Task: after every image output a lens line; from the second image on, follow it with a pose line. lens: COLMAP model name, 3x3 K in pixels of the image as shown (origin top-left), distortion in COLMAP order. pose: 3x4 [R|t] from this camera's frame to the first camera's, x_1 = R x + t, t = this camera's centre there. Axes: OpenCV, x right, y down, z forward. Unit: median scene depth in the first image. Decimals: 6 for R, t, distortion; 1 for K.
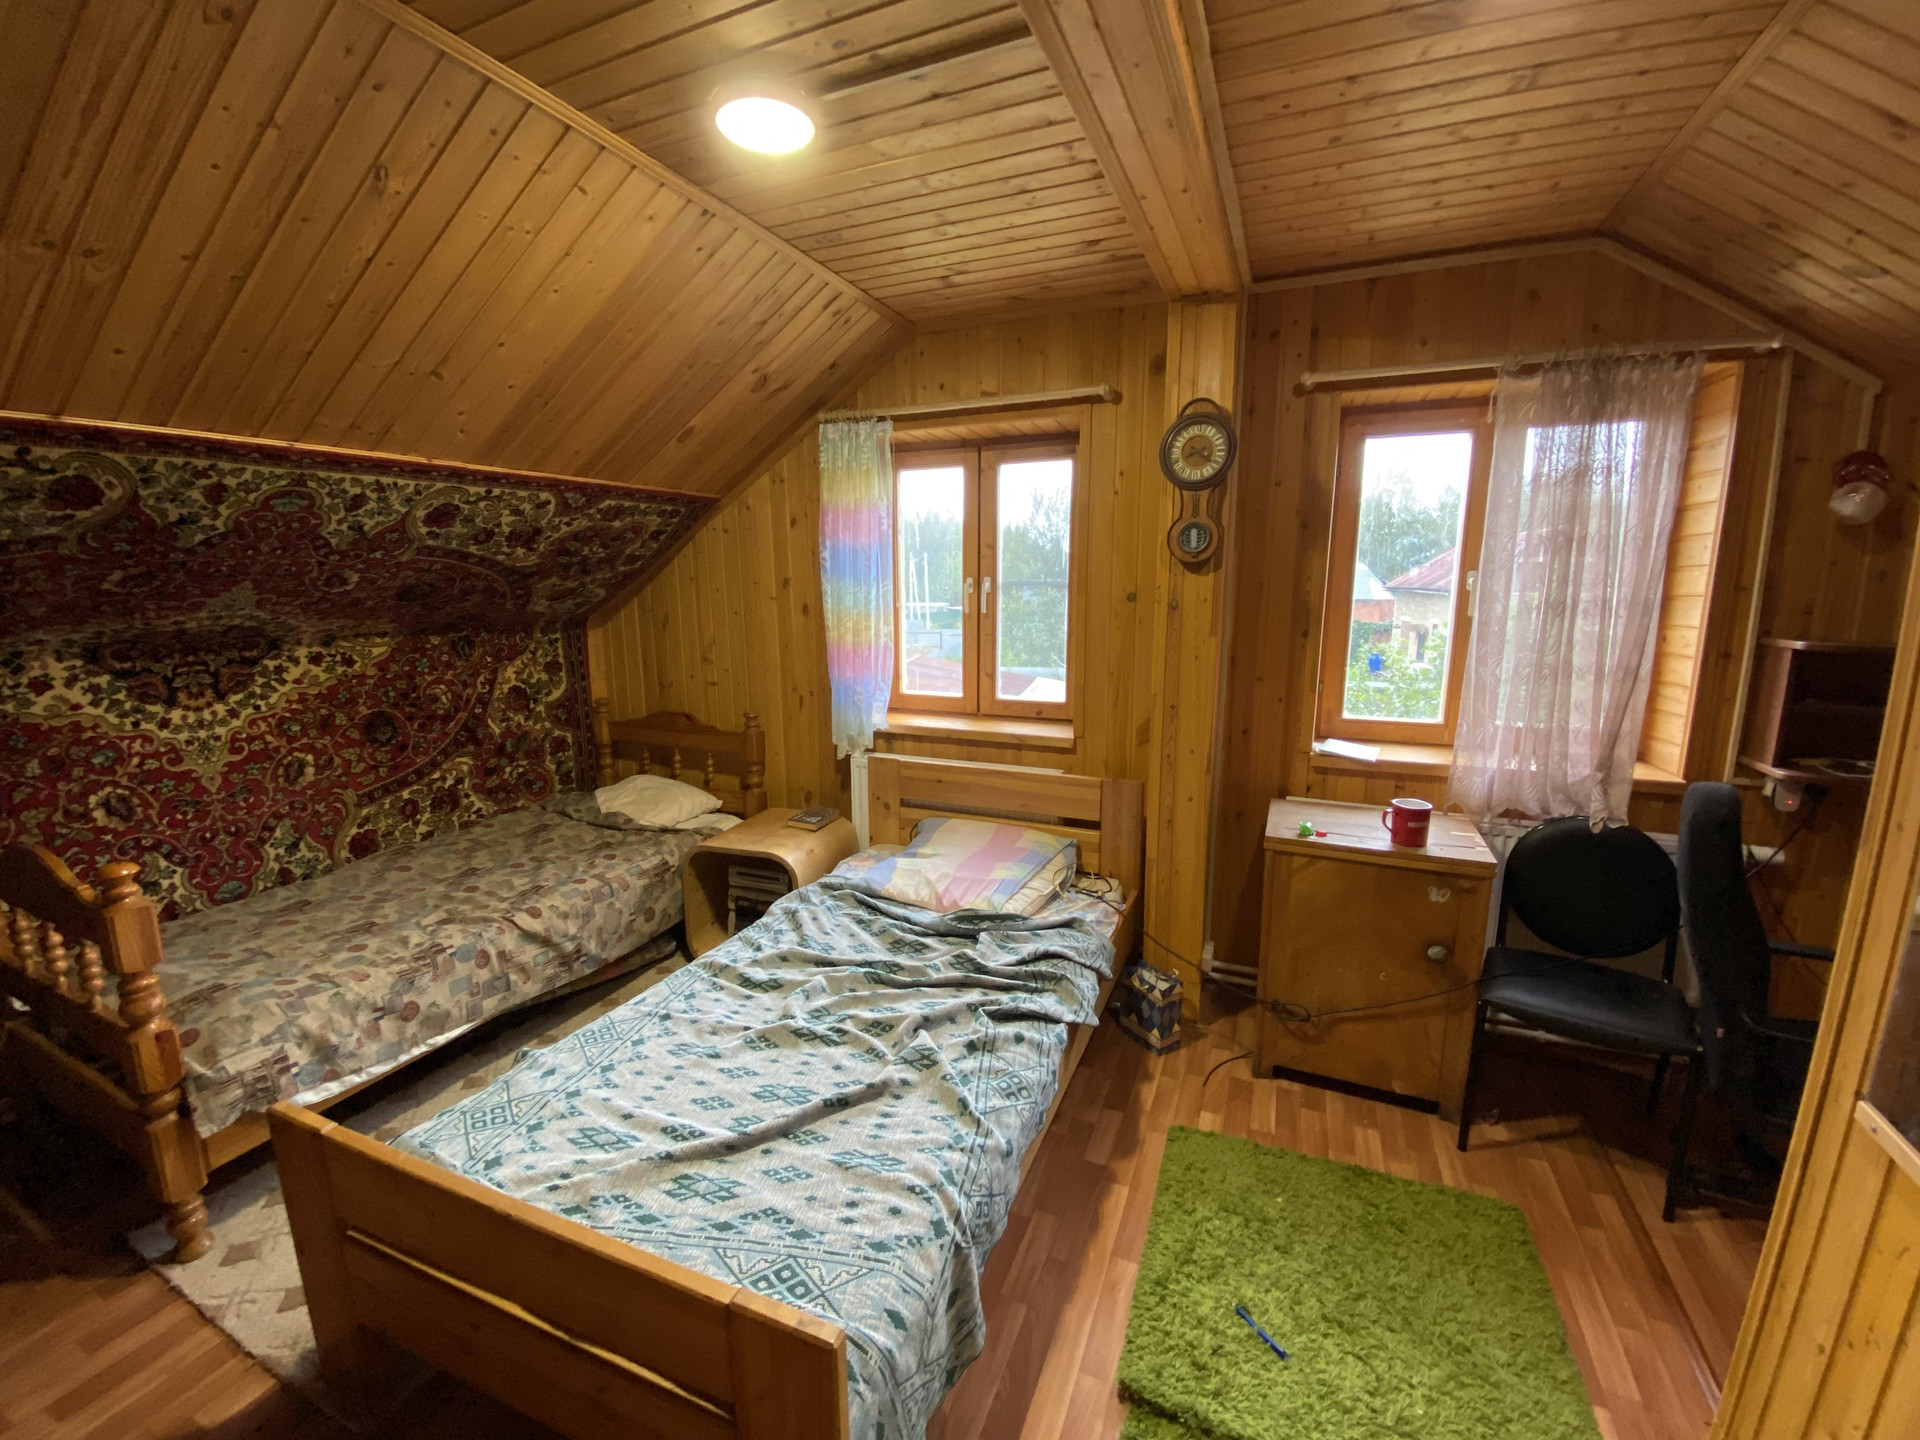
lens RADIAL K [[780.2, 0, 982.1], [0, 780.2, 729.8], [0, 0, 1]] dist [0.016461, -0.017555]
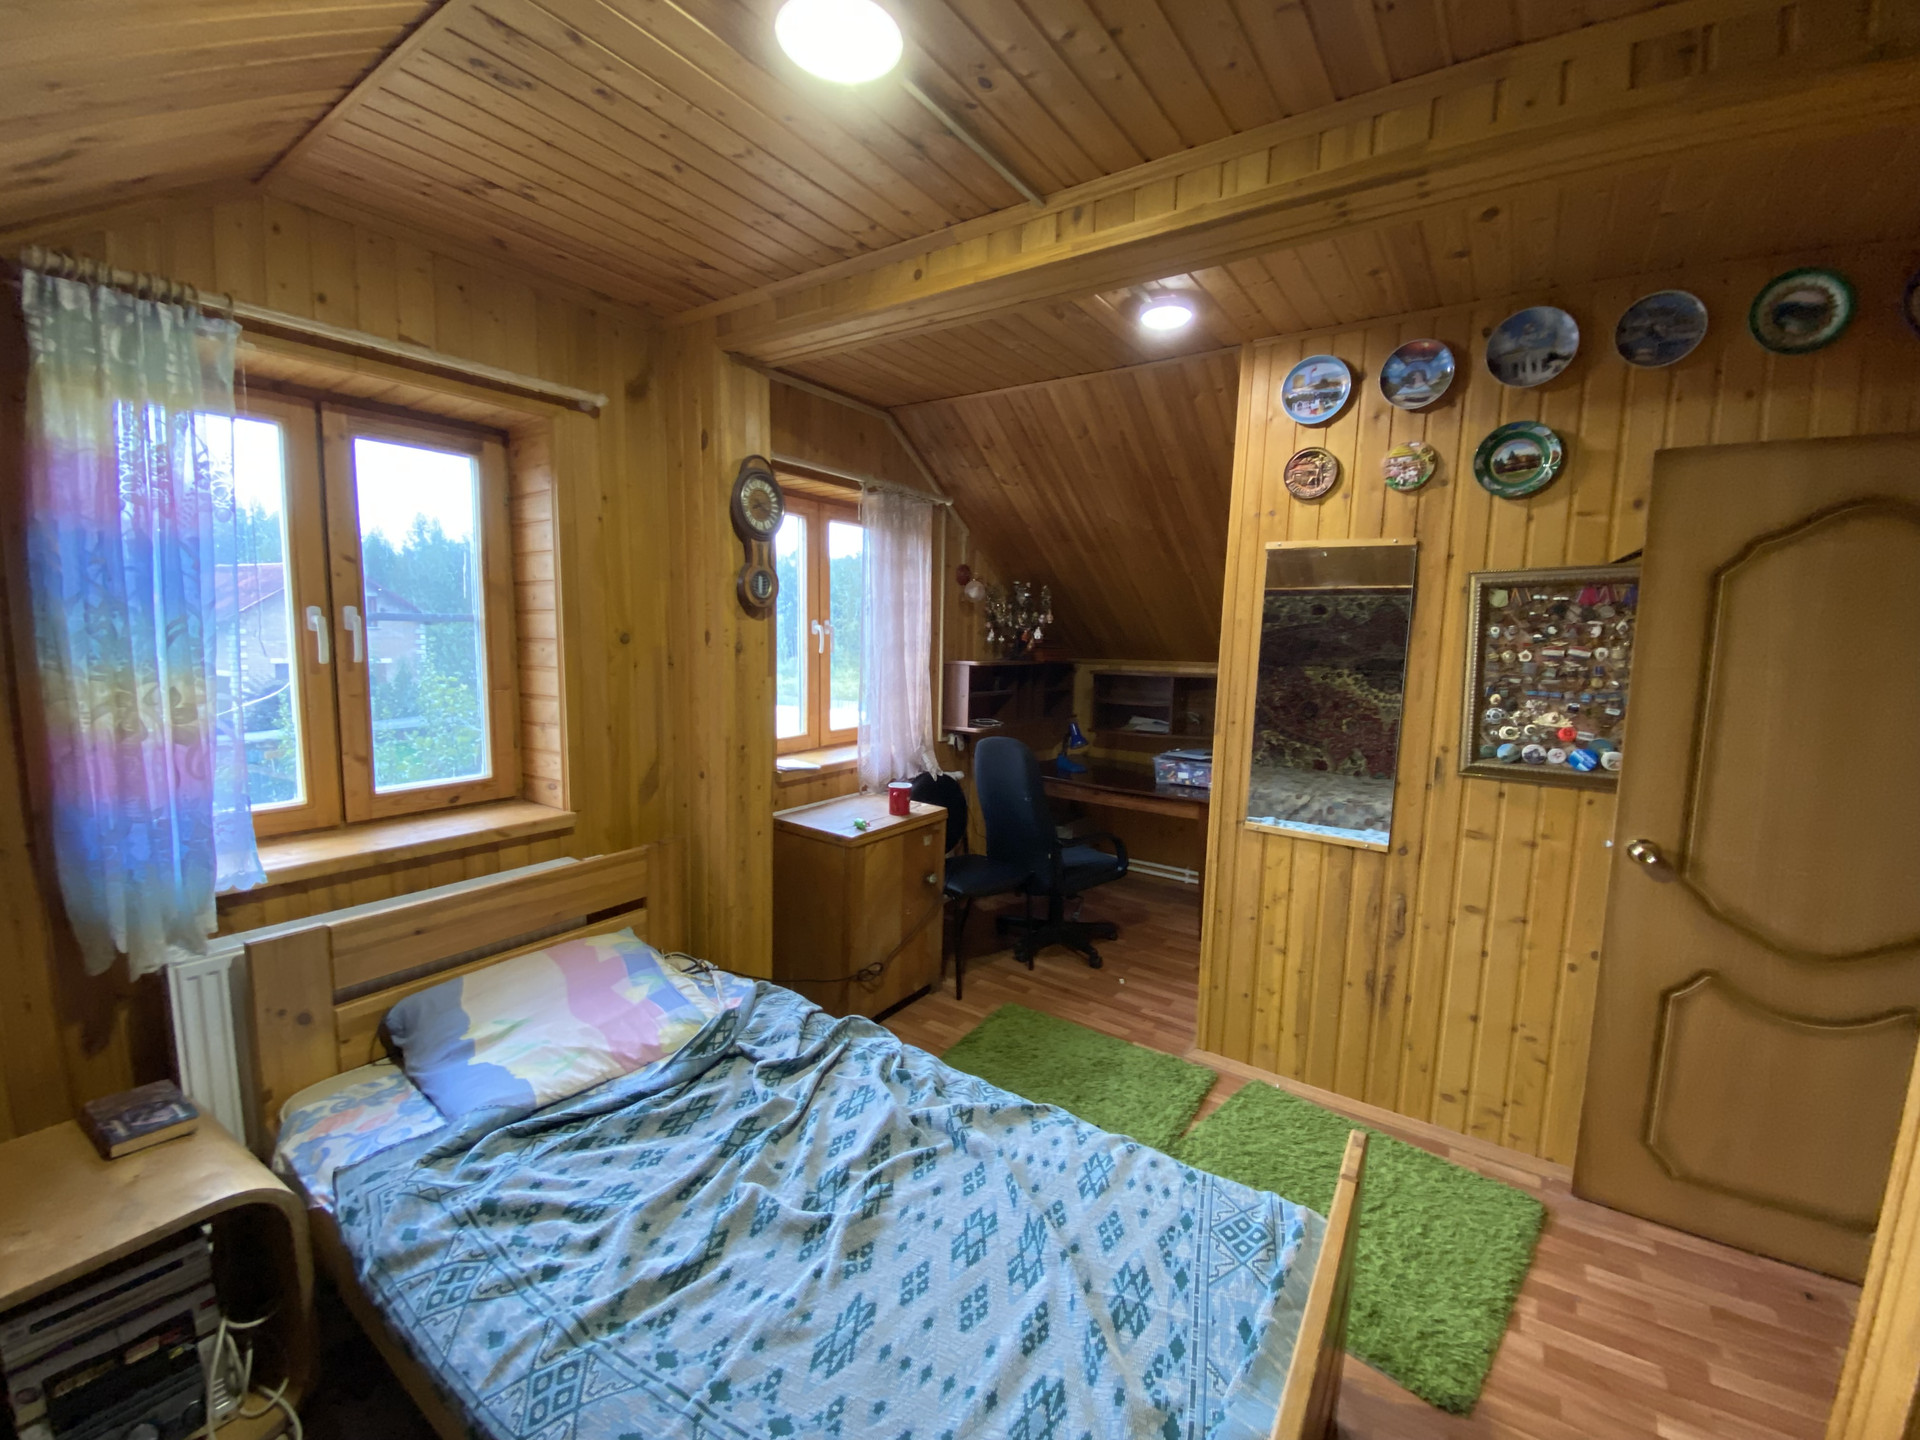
lens RADIAL K [[782.0, 0, 965.5], [0, 782.0, 710.5], [0, 0, 1]] dist [0.041793, -0.031653]
pose [[0.206517, -0.095256, 0.973795, -0.719694], [0.160462, 0.985072, 0.062329, -0.098632], [-0.965196, 0.143385, 0.218719, 0.525162]]
